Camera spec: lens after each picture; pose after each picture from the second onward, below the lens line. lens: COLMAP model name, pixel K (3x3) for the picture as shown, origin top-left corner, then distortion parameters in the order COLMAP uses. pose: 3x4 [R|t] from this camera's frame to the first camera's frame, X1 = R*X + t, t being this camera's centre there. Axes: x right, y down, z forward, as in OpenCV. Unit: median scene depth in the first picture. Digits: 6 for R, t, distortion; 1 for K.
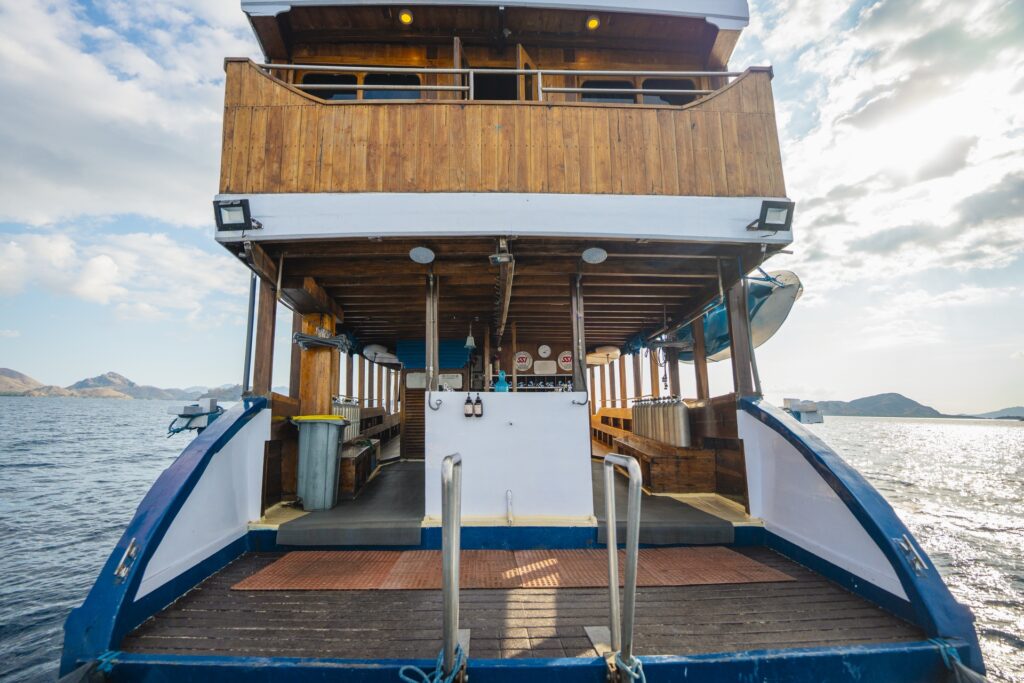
lens RADIAL K [[531.8, 0, 509.5], [0, 531.8, 321.4], [0, 0, 1]] dist [0.001363, 0.000341]
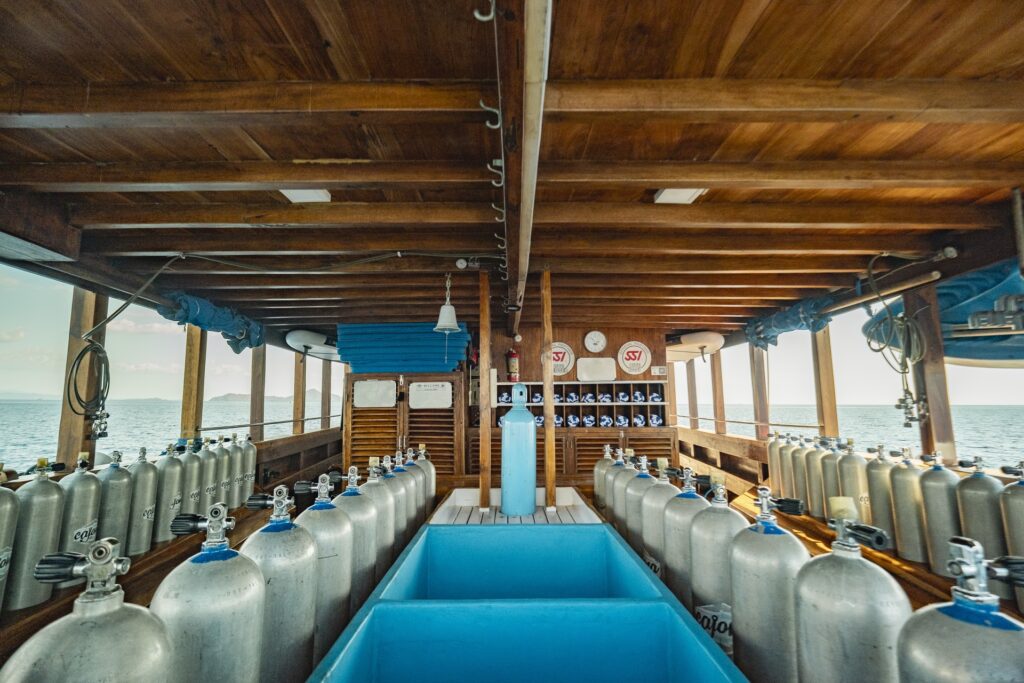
lens RADIAL K [[531.8, 0, 509.5], [0, 531.8, 321.4], [0, 0, 1]] dist [0.001363, 0.000341]
pose [[0.999038, -0.007934, -0.043127, -0.003184], [0.008331, 0.999924, 0.009044, 0.028881], [0.043052, -0.009395, 0.999029, 0.428892]]
